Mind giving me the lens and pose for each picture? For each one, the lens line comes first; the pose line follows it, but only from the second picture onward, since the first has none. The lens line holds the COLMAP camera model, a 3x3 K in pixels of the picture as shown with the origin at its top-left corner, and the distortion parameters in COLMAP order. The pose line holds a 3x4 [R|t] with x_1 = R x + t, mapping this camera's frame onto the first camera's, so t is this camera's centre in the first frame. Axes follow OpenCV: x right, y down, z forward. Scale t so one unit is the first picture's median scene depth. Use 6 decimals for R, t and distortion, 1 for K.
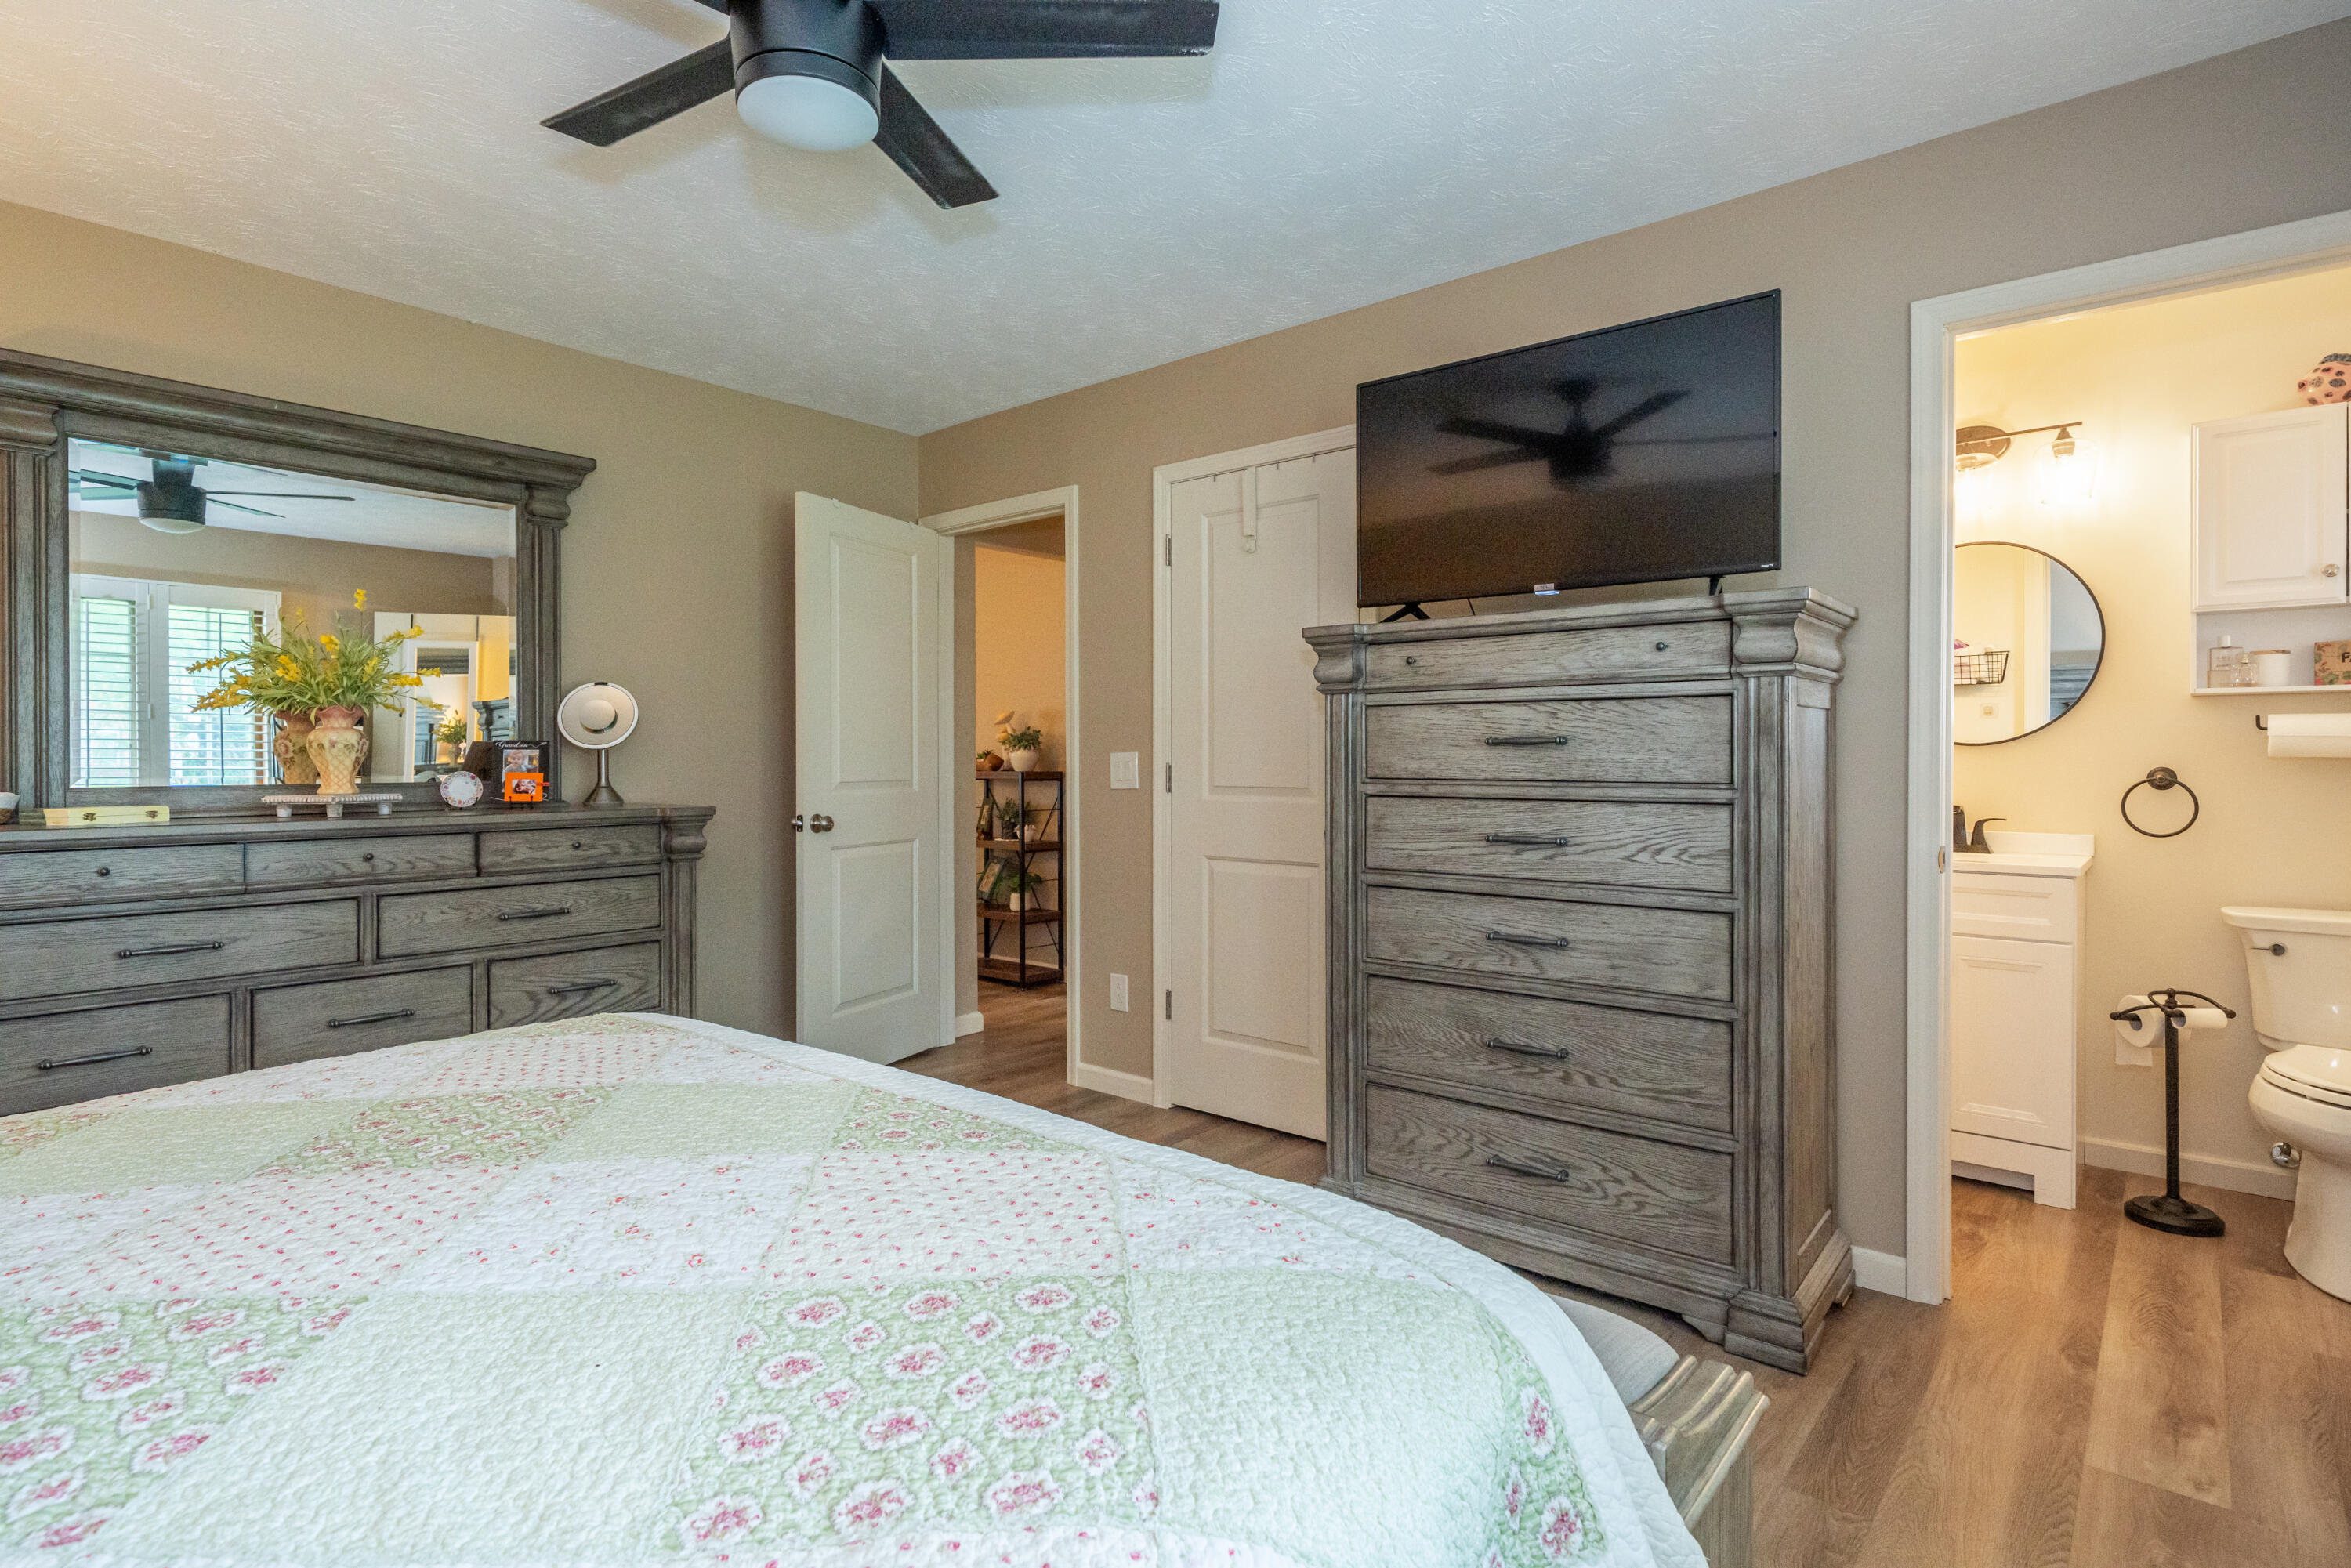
lens RADIAL K [[1155.0, 0, 1179.9], [0, 1155.0, 770.1], [0, 0, 1]] dist [0.002824, 0.000842]
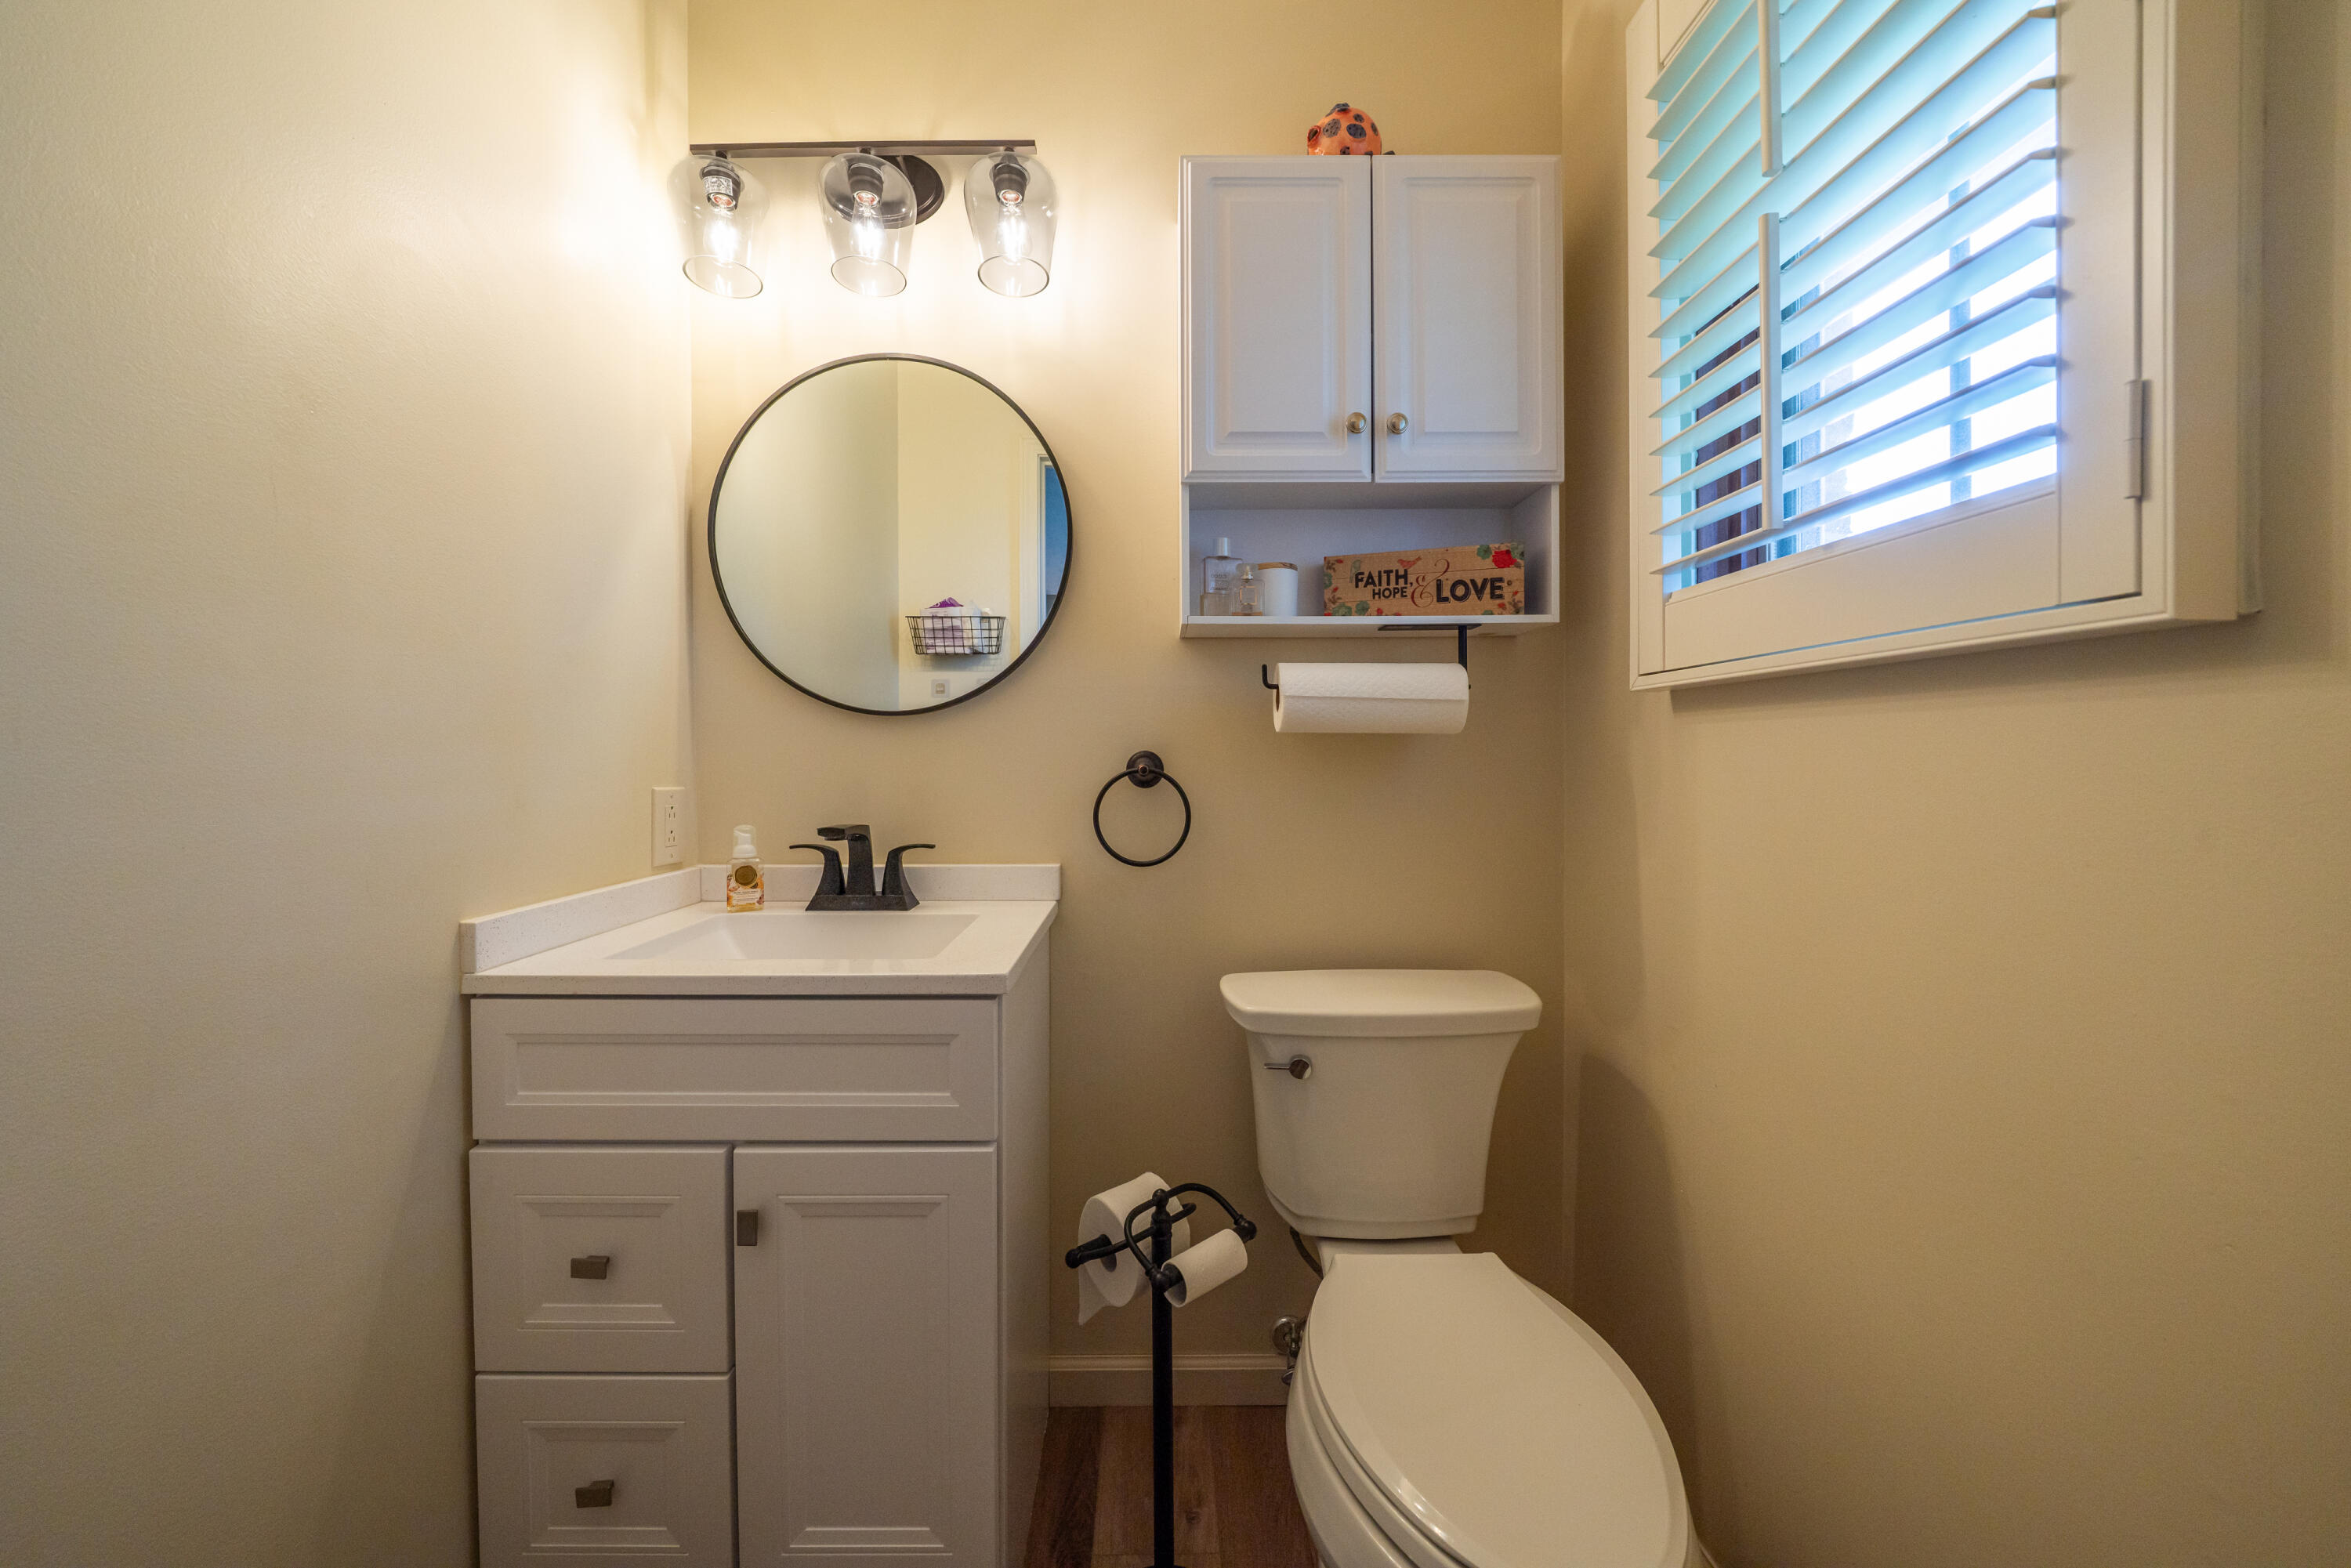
lens RADIAL K [[807.0, 0, 1163.2], [0, 807.0, 772.1], [0, 0, 1]] dist [-0.008122, 0.000671]
pose [[0.747516, -0.007930, 0.664196, 0.596362], [0.001801, 0.999949, 0.009913, 0.004570], [-0.664241, -0.006214, 0.747493, 0.703339]]
